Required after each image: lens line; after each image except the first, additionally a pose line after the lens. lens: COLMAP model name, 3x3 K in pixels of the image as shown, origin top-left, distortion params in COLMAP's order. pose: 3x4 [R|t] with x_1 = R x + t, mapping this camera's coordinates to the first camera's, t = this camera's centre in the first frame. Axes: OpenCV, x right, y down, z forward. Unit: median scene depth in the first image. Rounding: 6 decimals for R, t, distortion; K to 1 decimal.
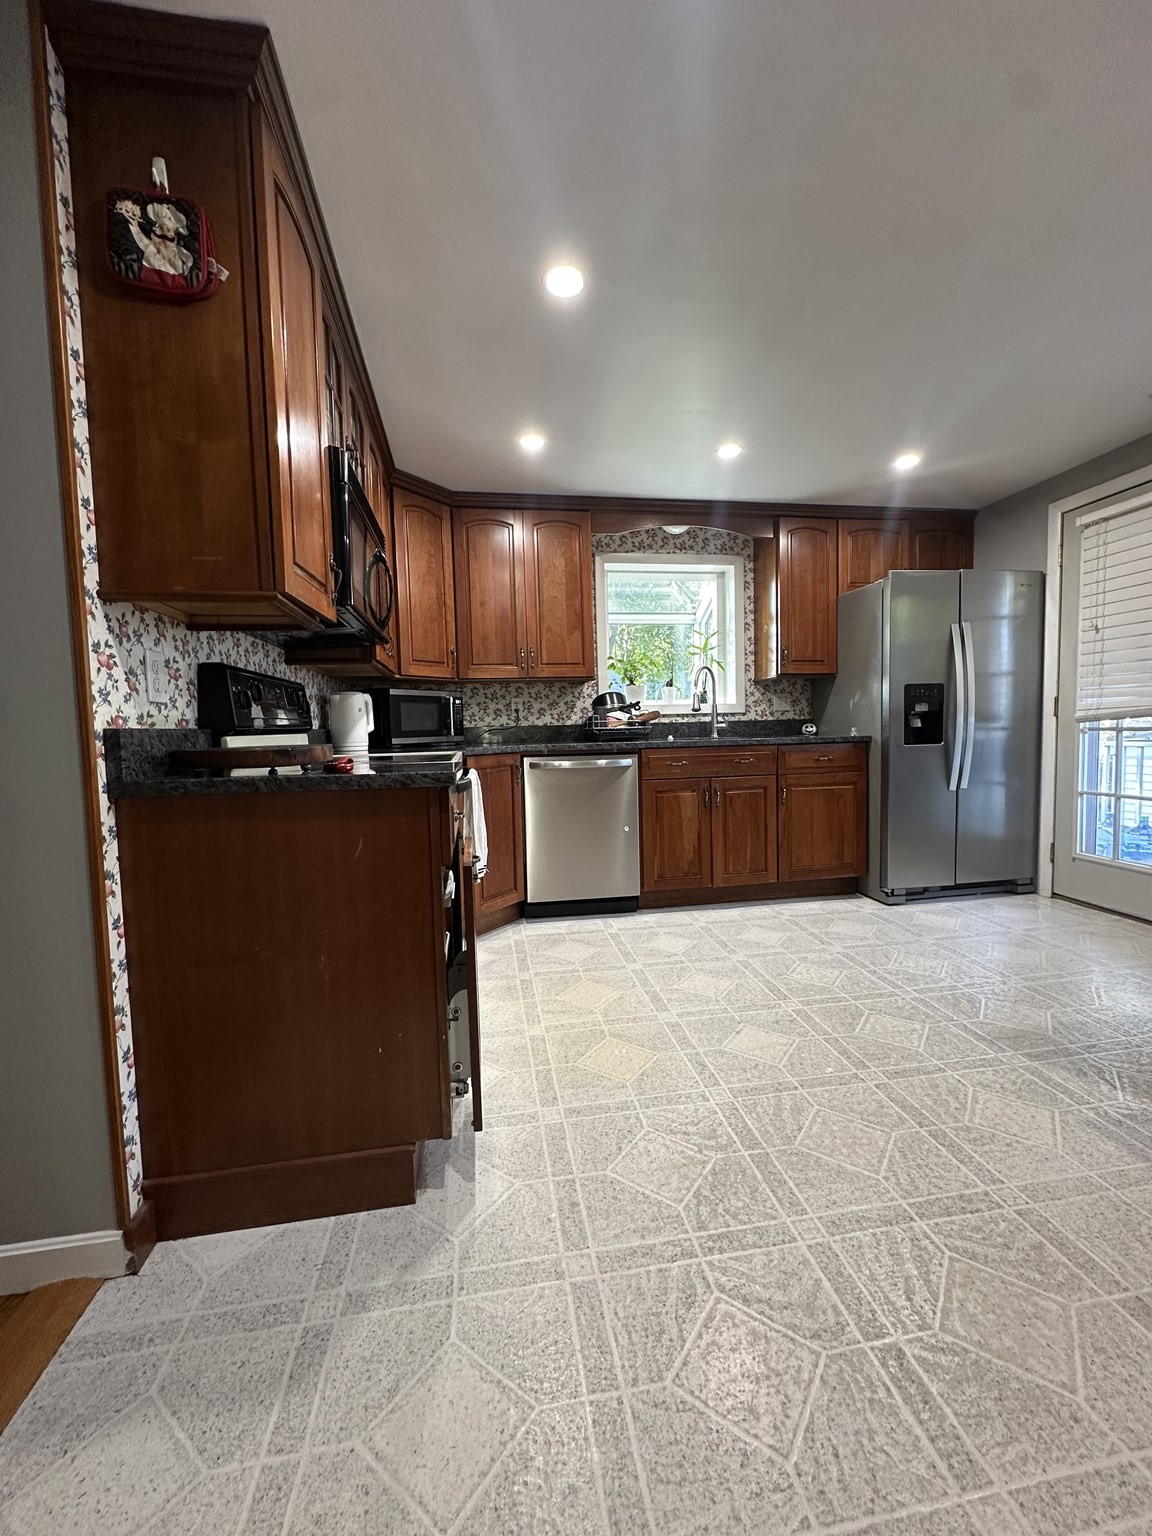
lens RADIAL K [[614.6, 0, 575.9], [0, 614.6, 767.2], [0, 0, 1]] dist [-0.004059, 0.000593]
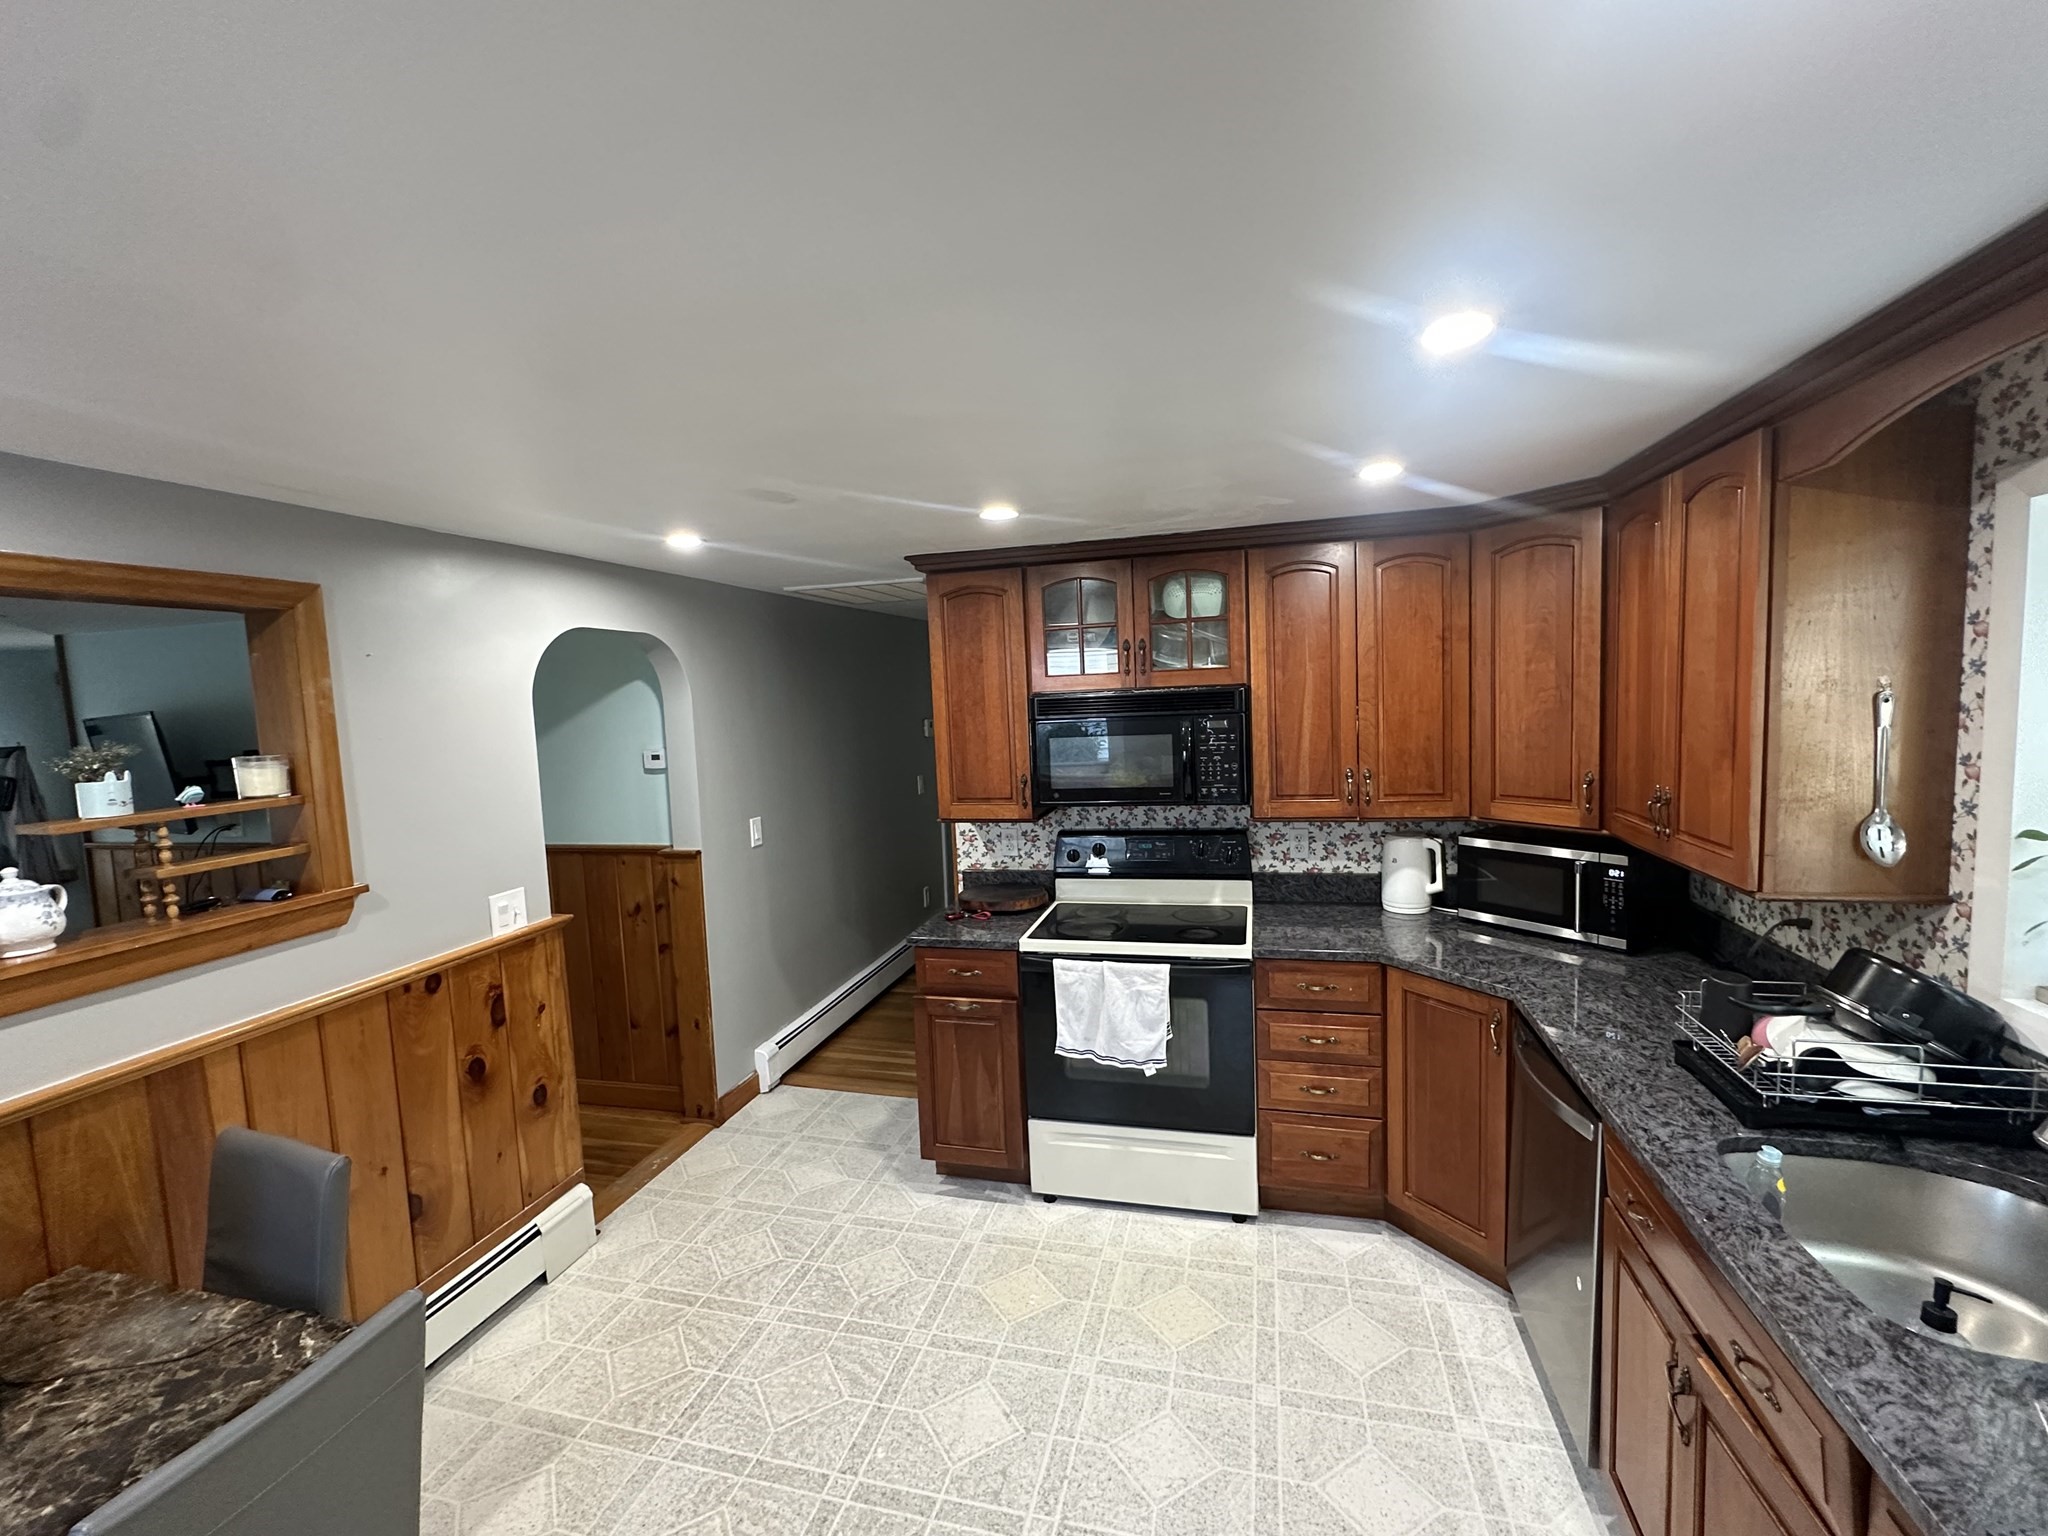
lens RADIAL K [[877.6, 0, 1027.1], [0, 877.6, 772.0], [0, 0, 1]] dist [-0.005591, 0.001098]
pose [[-0.408805, 0.125281, -0.903982, 1.527377], [-0.006721, 0.990093, 0.140254, -0.667594], [0.912597, 0.063412, -0.403913, 1.920362]]
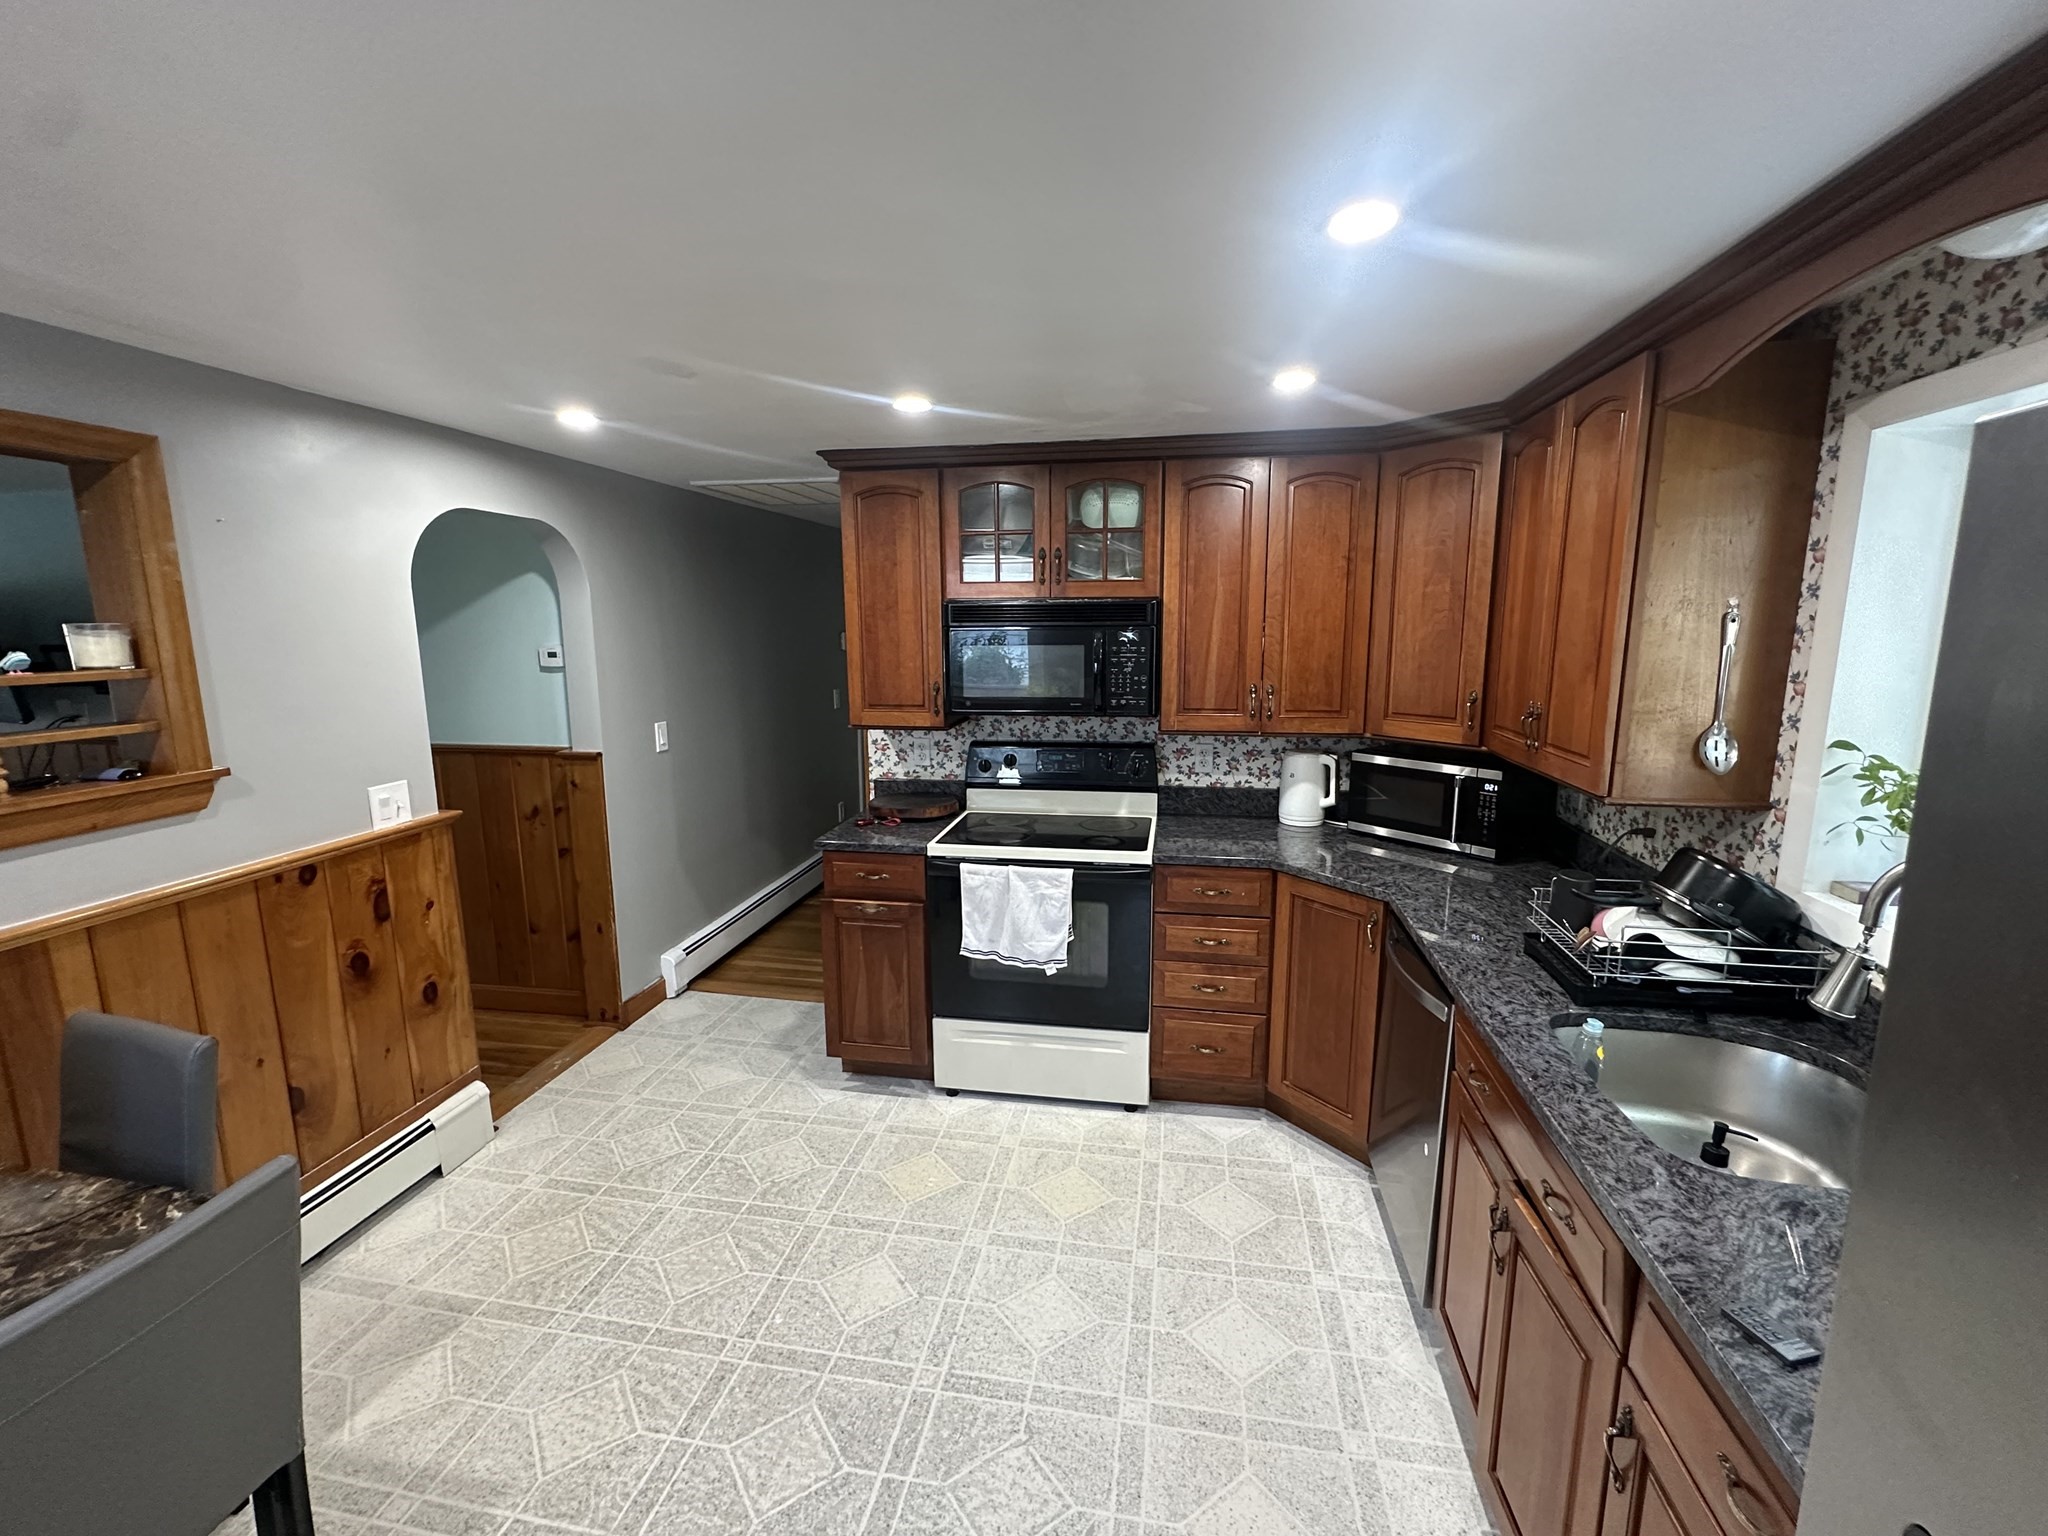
lens RADIAL K [[877.6, 0, 1027.3], [0, 877.6, 774.7], [0, 0, 1]] dist [-0.005591, 0.001098]
pose [[-0.334124, 0.191171, -0.922938, 1.532618], [-0.047867, 0.974509, 0.219182, -0.619008], [0.941313, 0.117413, -0.316456, 1.958026]]
